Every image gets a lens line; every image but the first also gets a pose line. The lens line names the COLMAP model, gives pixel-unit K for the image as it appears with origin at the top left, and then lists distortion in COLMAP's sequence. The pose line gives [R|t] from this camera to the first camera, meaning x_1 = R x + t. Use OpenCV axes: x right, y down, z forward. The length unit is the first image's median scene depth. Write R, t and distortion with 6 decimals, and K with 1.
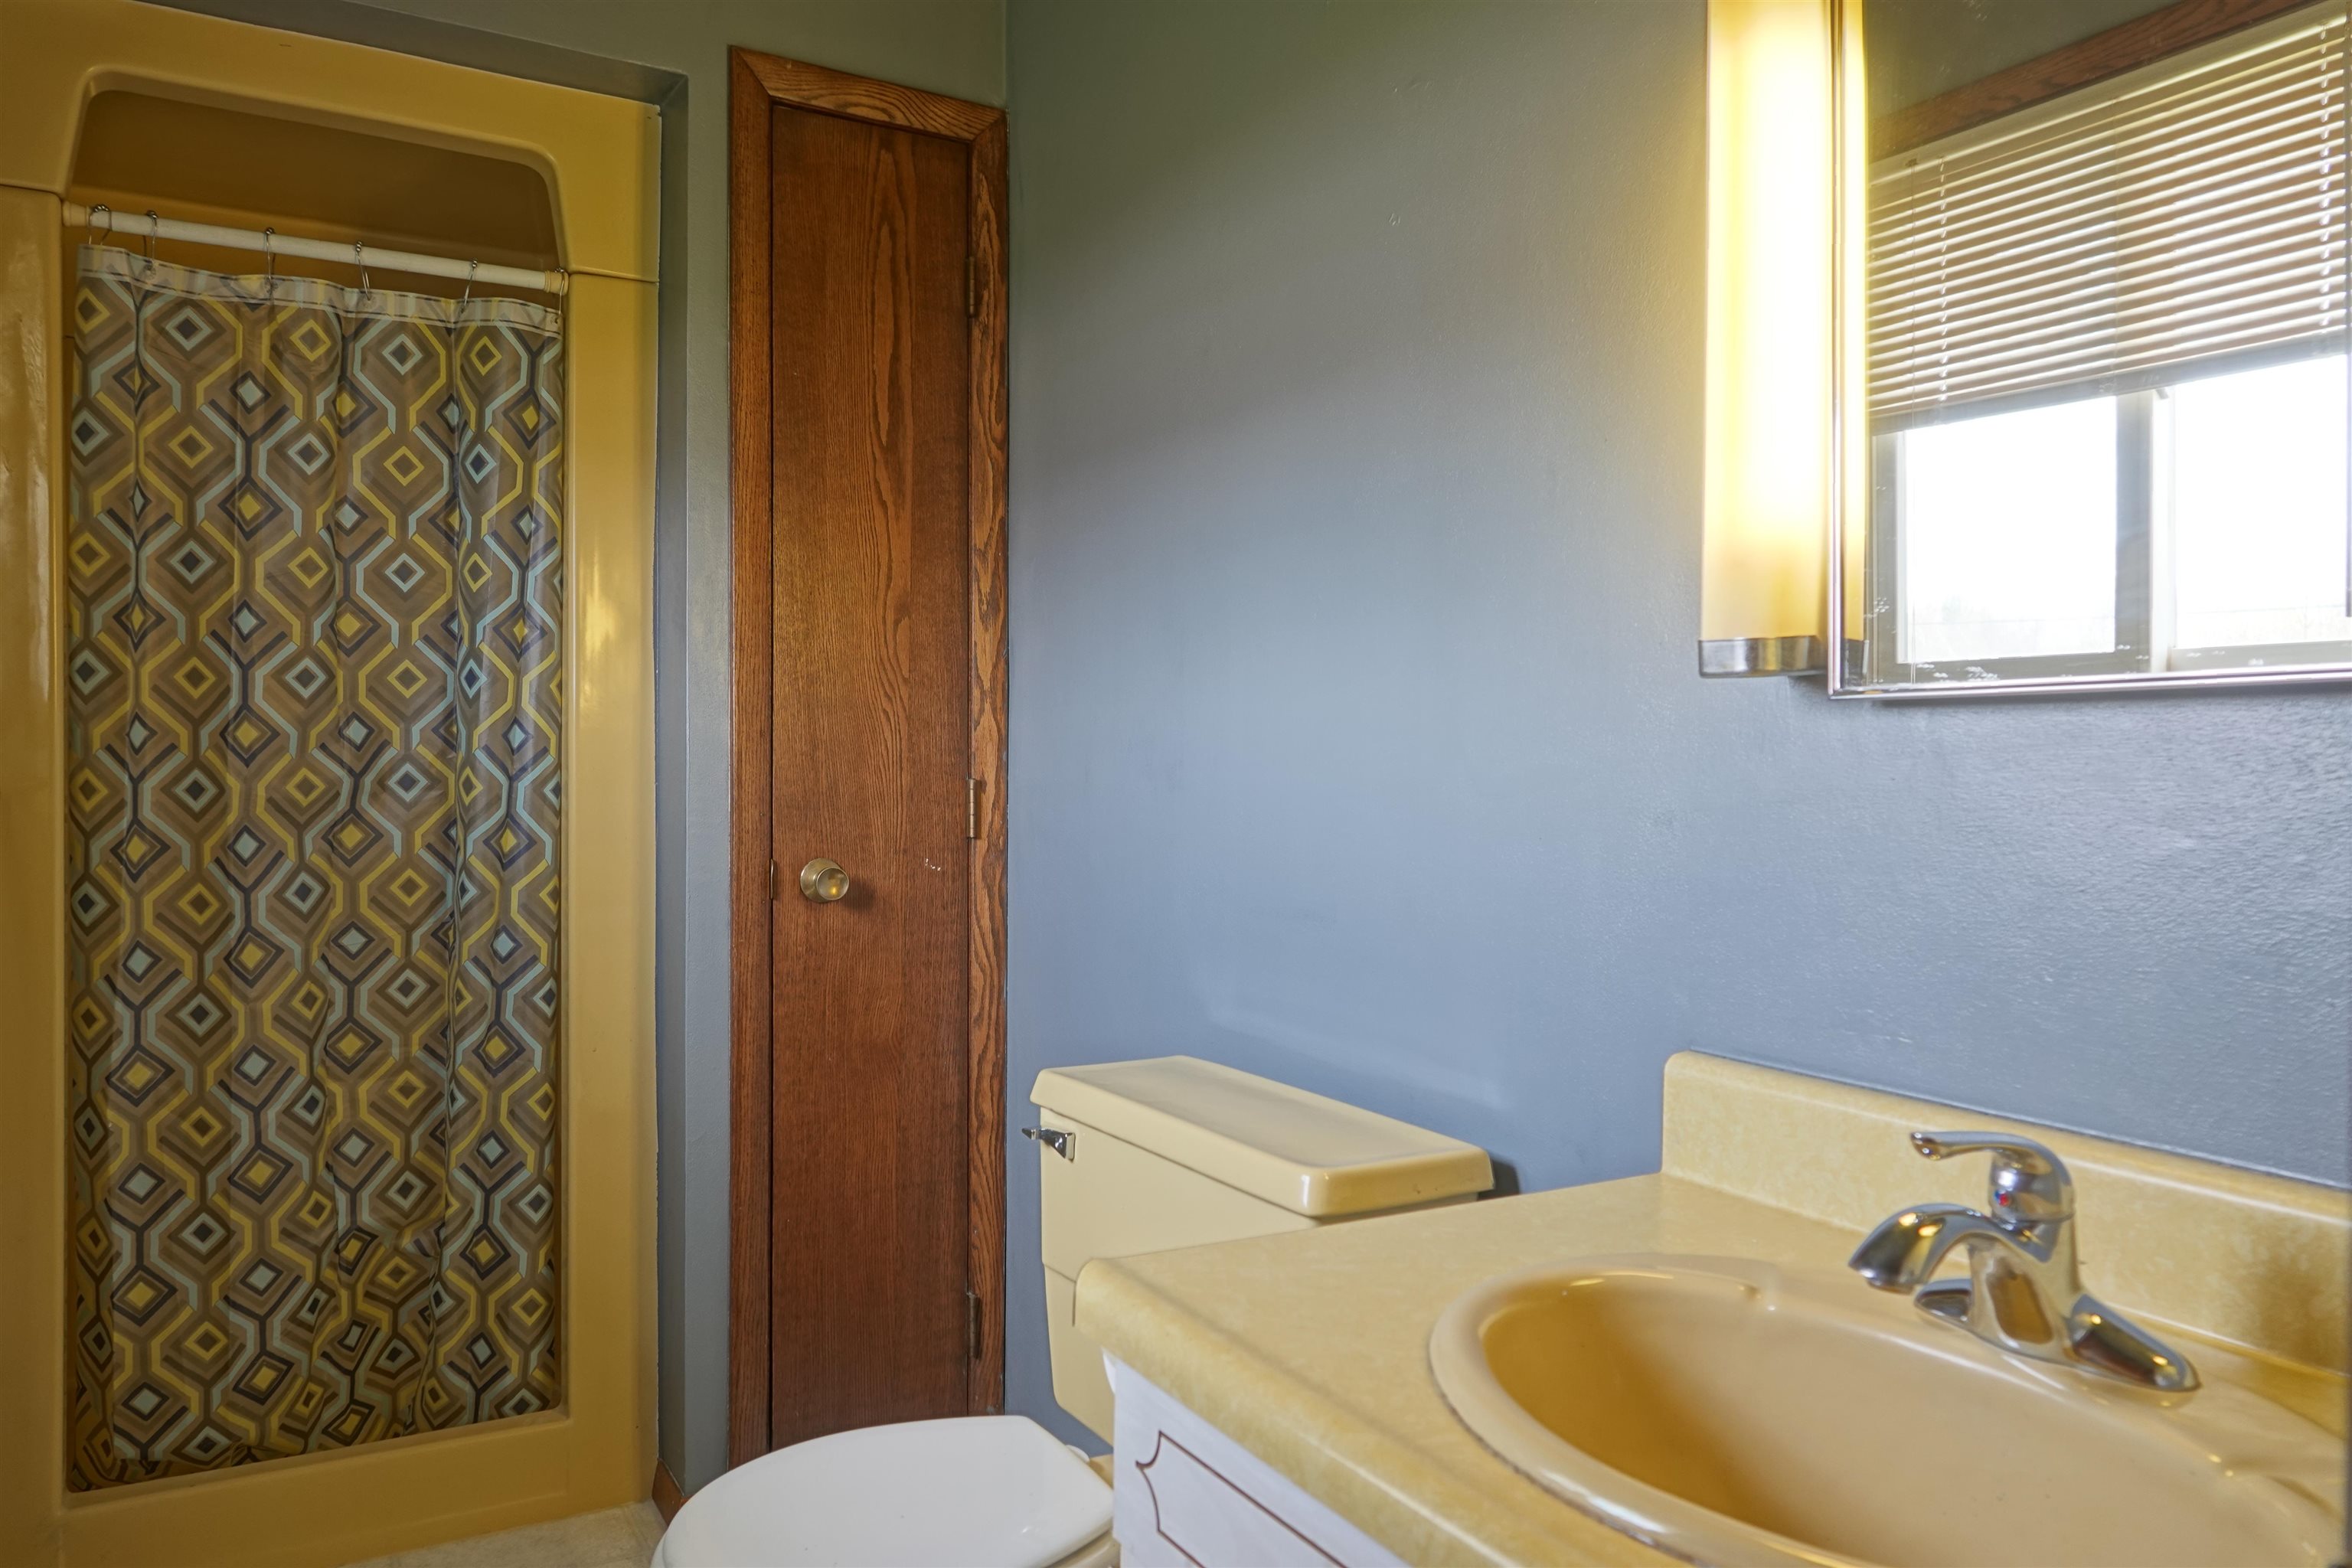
lens RADIAL K [[1637.0, 0, 1175.8], [0, 1637.0, 781.0], [0, 0, 1]] dist [0.004911, -0.006352]
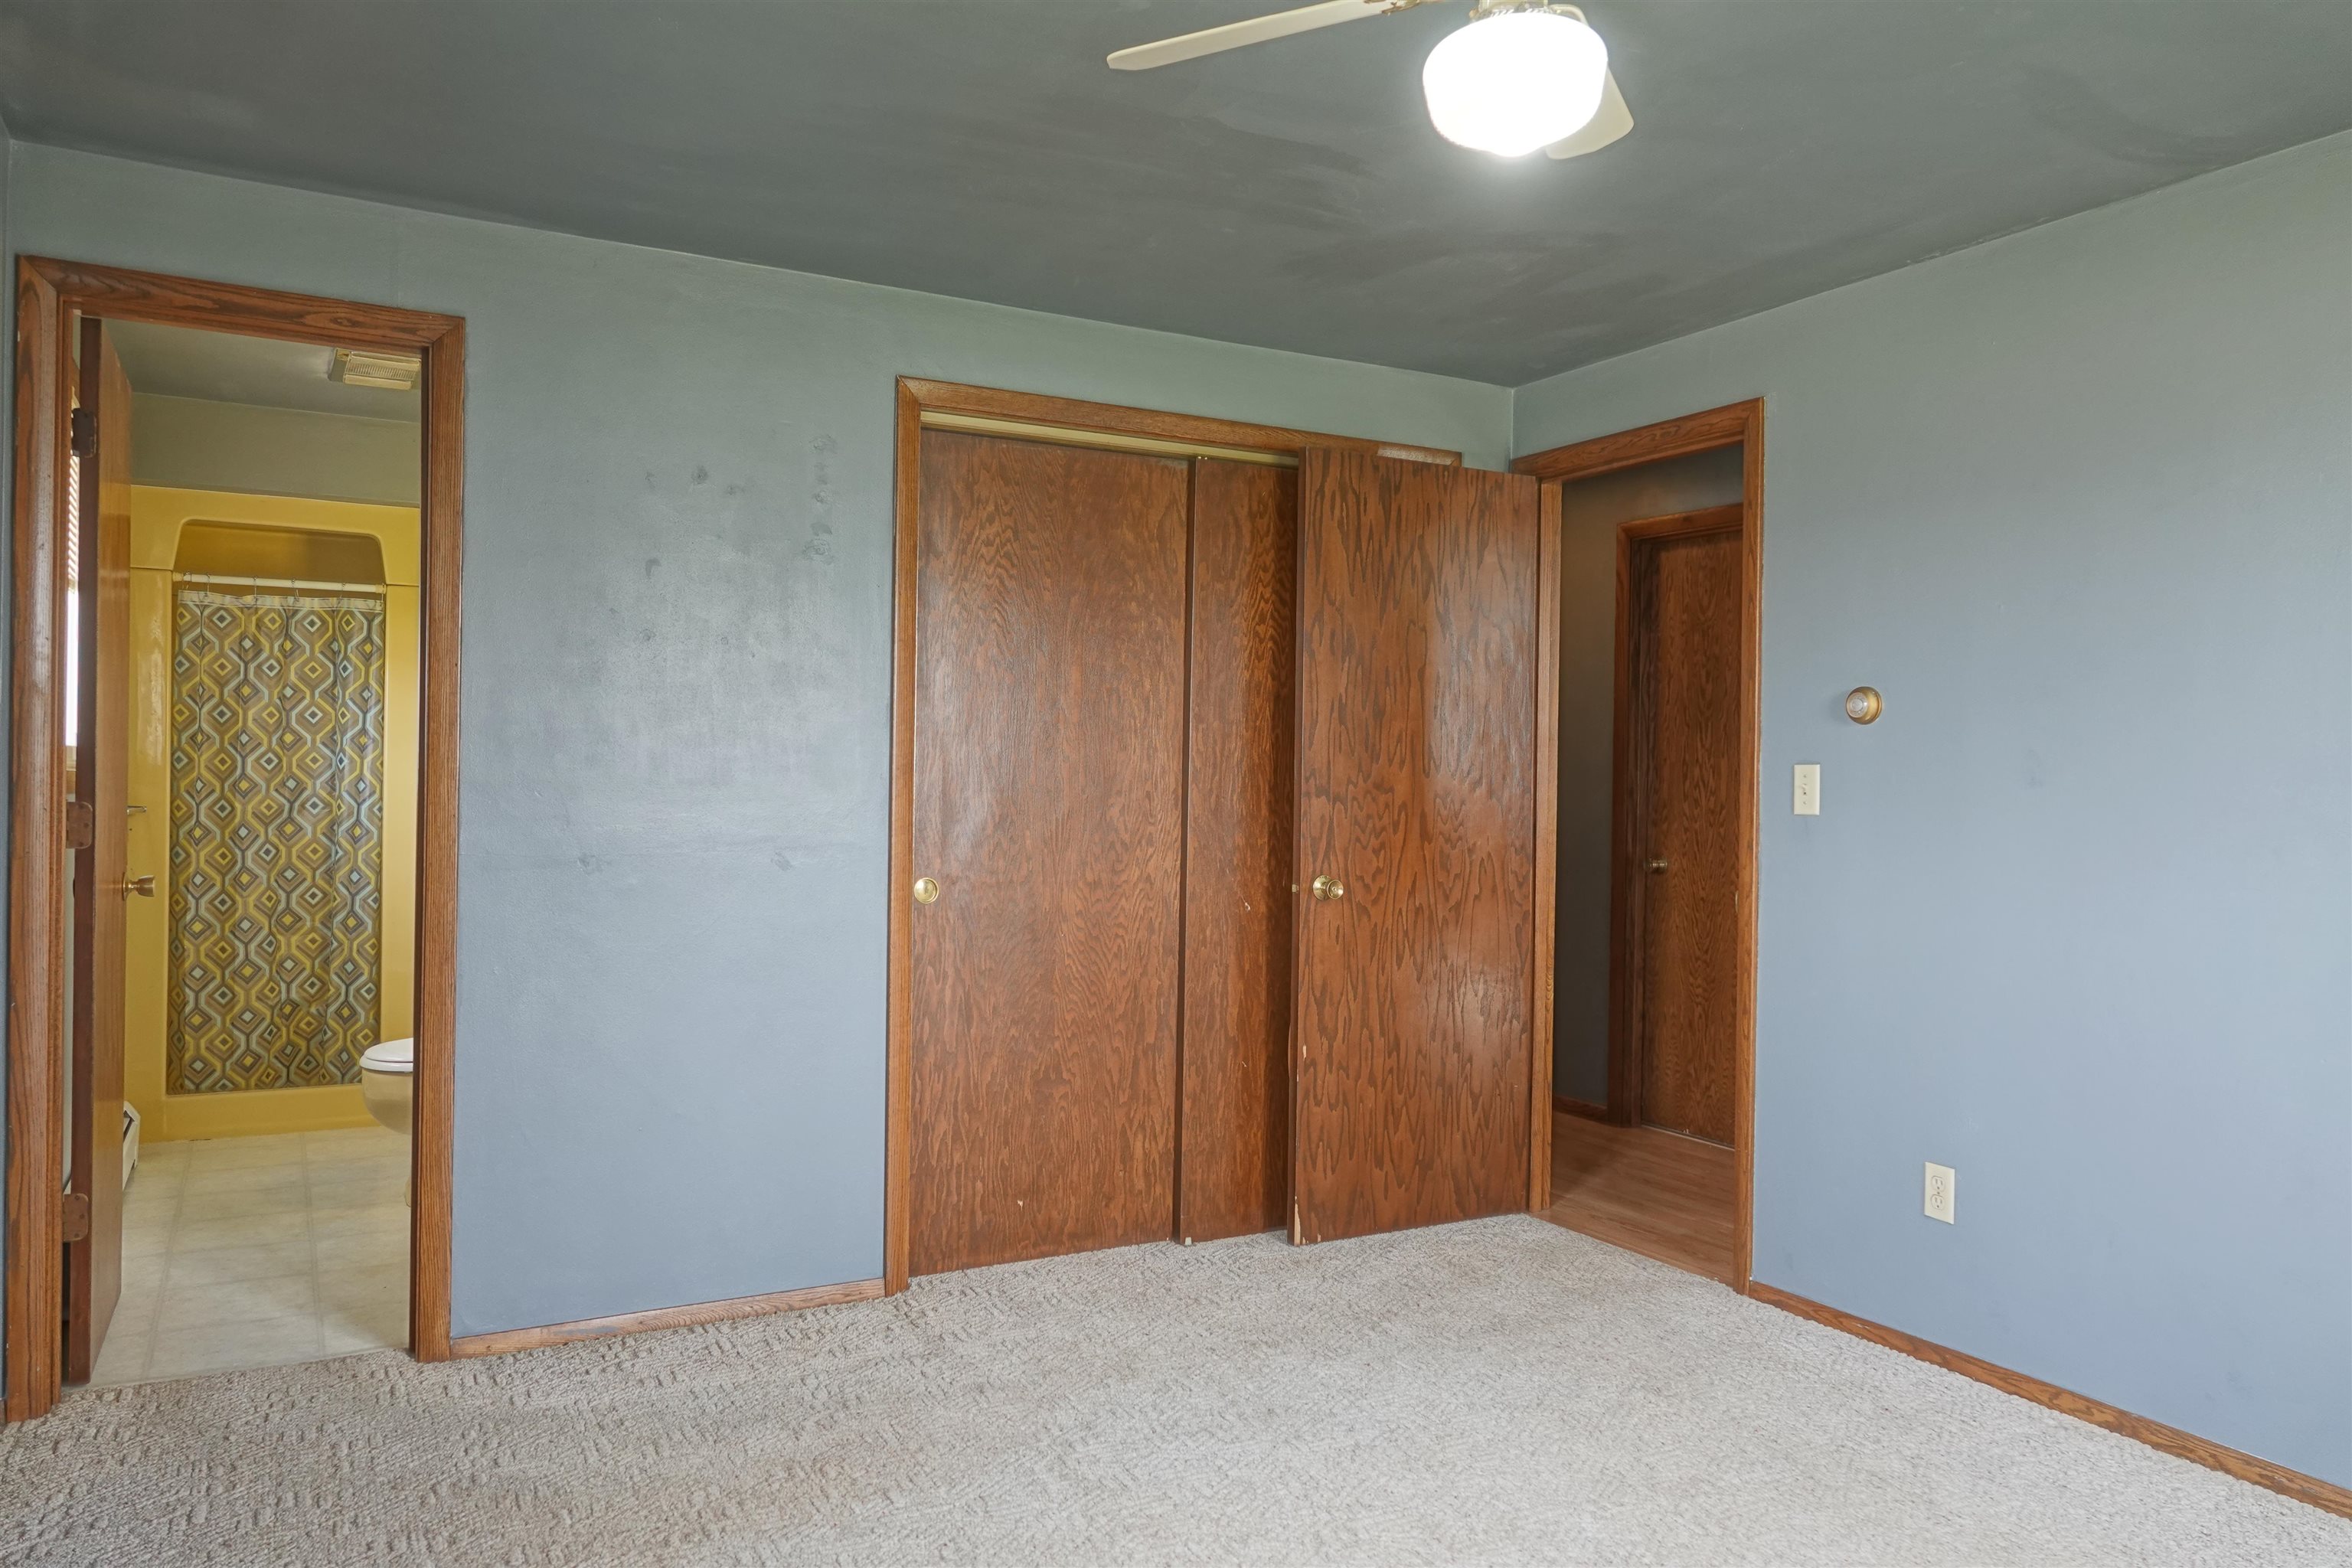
lens RADIAL K [[1637.0, 0, 1174.9], [0, 1637.0, 782.0], [0, 0, 1]] dist [0.004911, -0.006352]
pose [[0.999877, 0.008273, -0.013302, 0.805363], [-0.008376, 0.999935, -0.007690, -0.025720], [0.013237, 0.007800, 0.999882, -1.343151]]
